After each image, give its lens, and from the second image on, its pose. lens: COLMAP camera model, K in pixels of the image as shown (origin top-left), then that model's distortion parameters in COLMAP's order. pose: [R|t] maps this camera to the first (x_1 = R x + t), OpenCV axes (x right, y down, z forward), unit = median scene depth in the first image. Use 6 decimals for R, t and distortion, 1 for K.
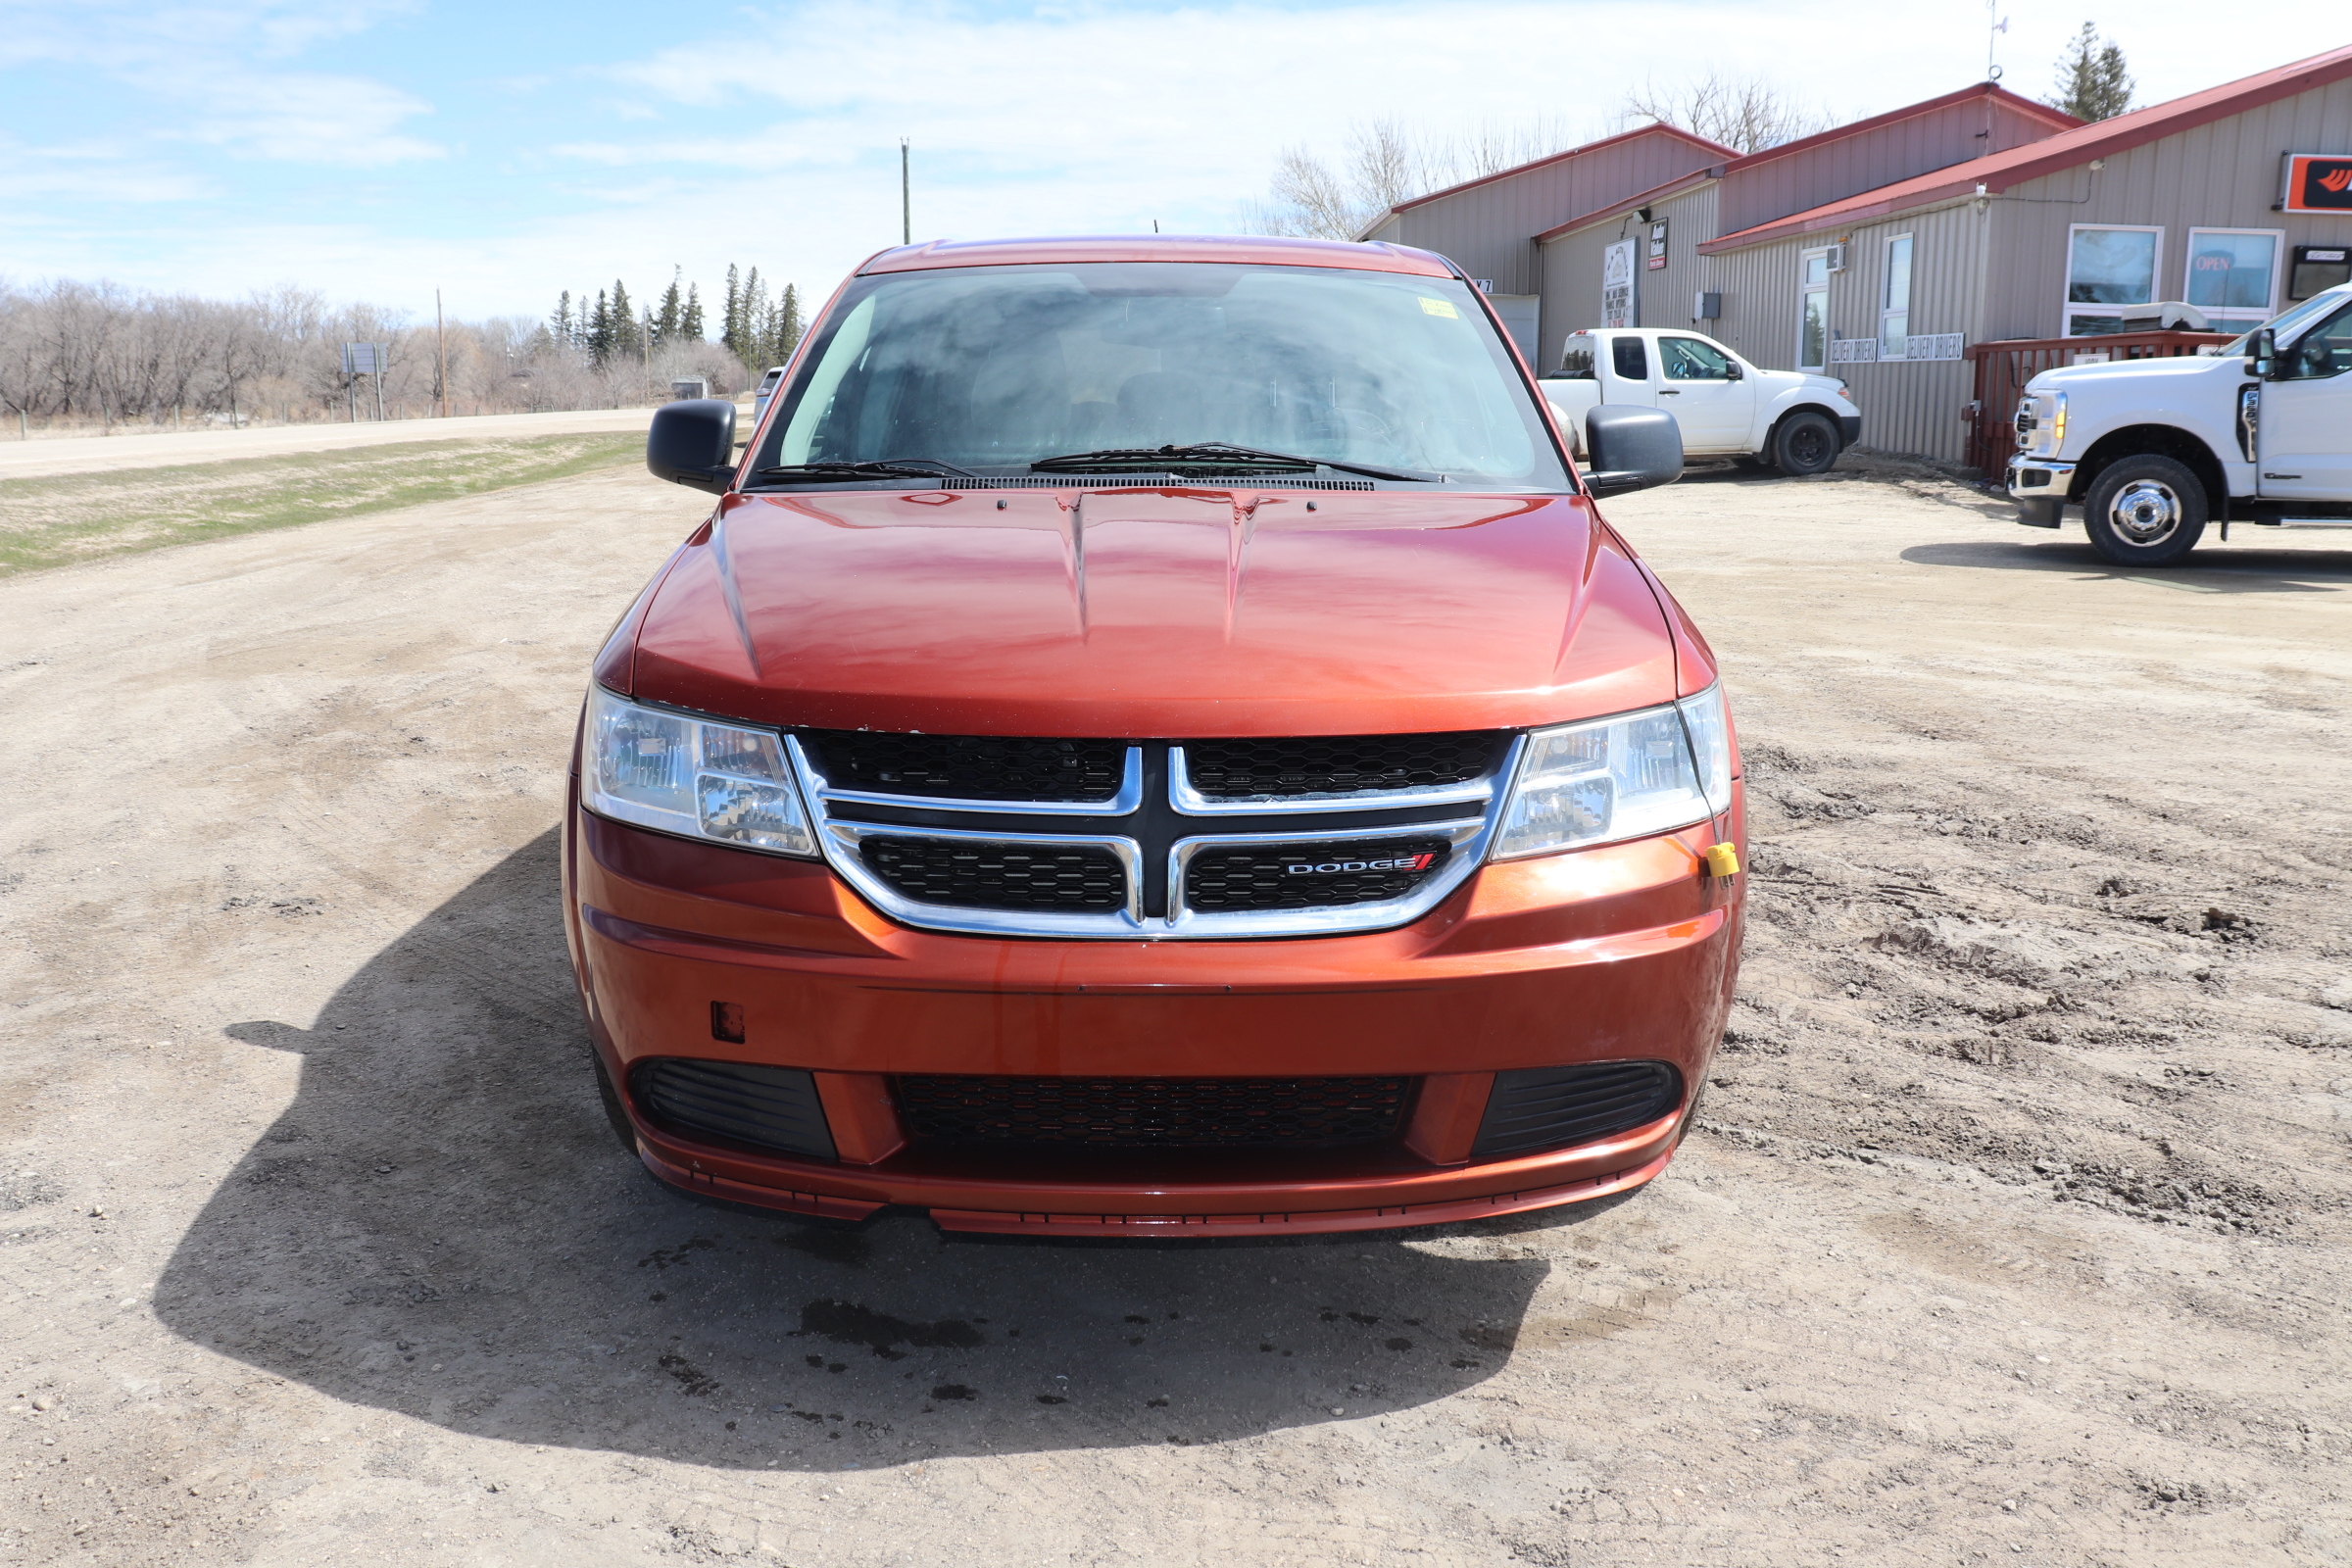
lens RADIAL K [[1939.2, 0, 1176.0], [0, 1939.2, 784.0], [0, 0, 1]] dist [-0.166591, 0.163516]
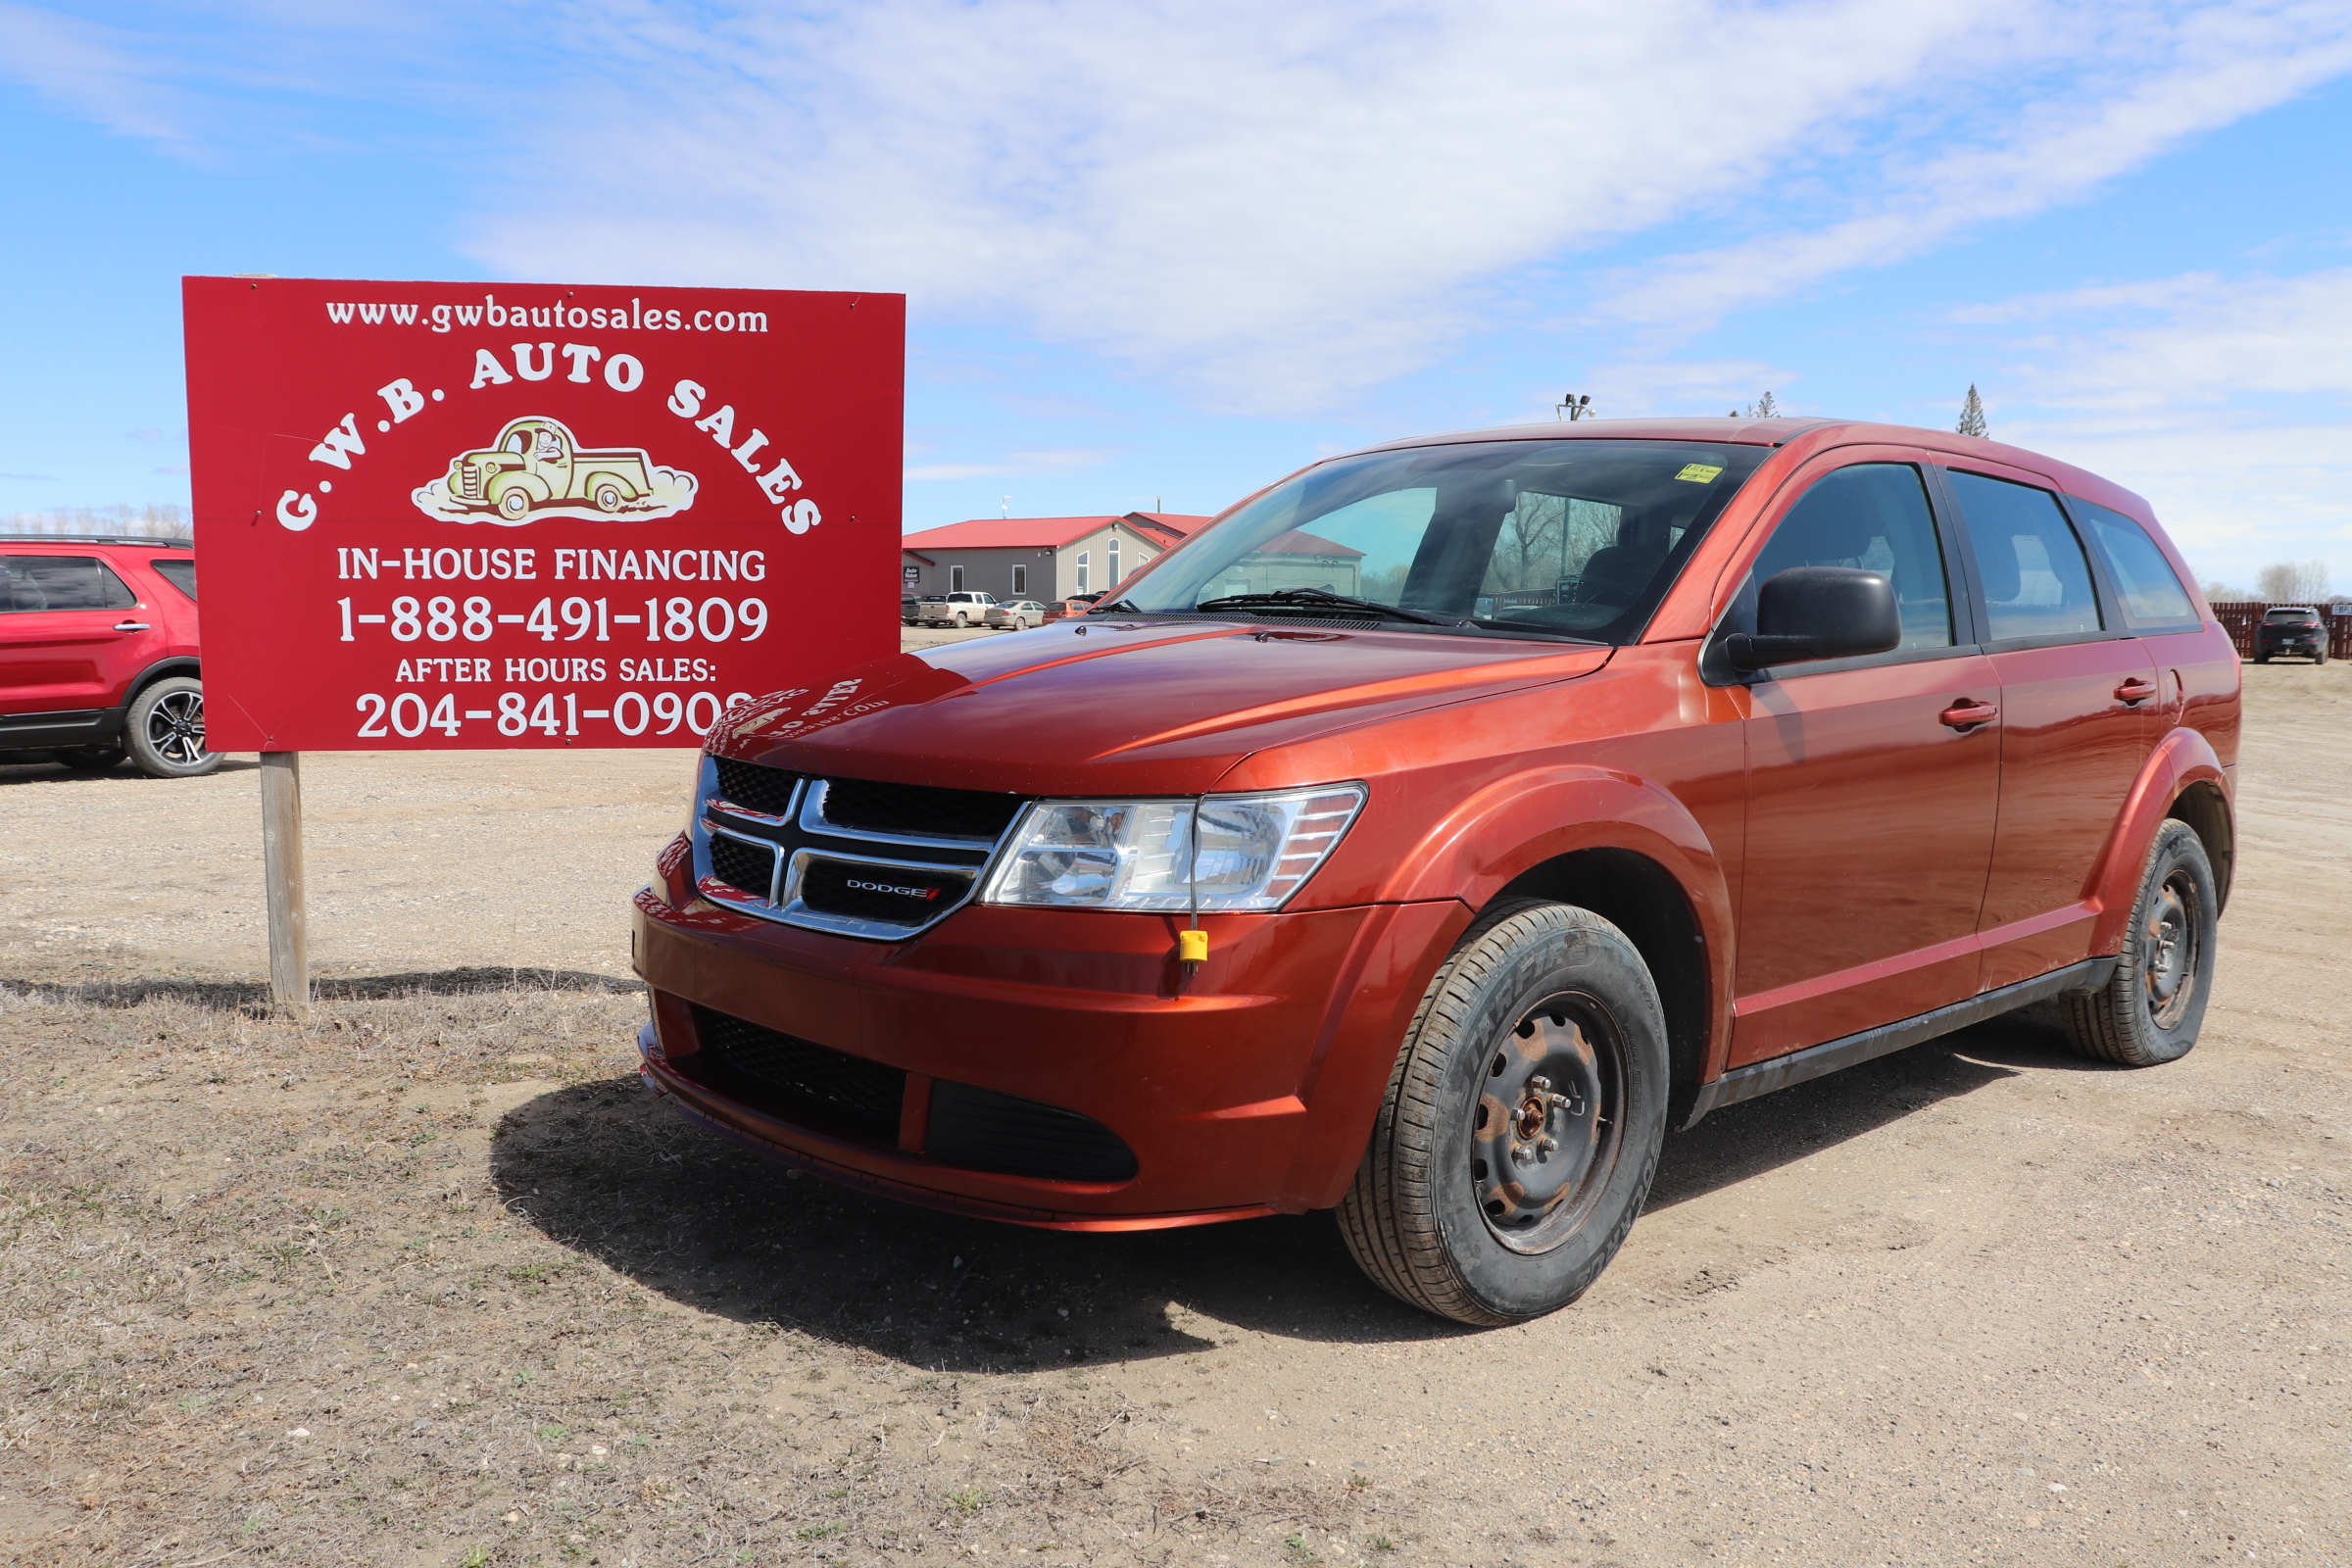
lens RADIAL K [[1939.2, 0, 1176.0], [0, 1939.2, 784.0], [0, 0, 1]] dist [-0.166591, 0.163516]
pose [[0.696452, 0.092497, -0.711617, 1.079647], [-0.178622, 0.982791, -0.047070, 0.001655], [0.695017, 0.159893, 0.700989, 0.250936]]
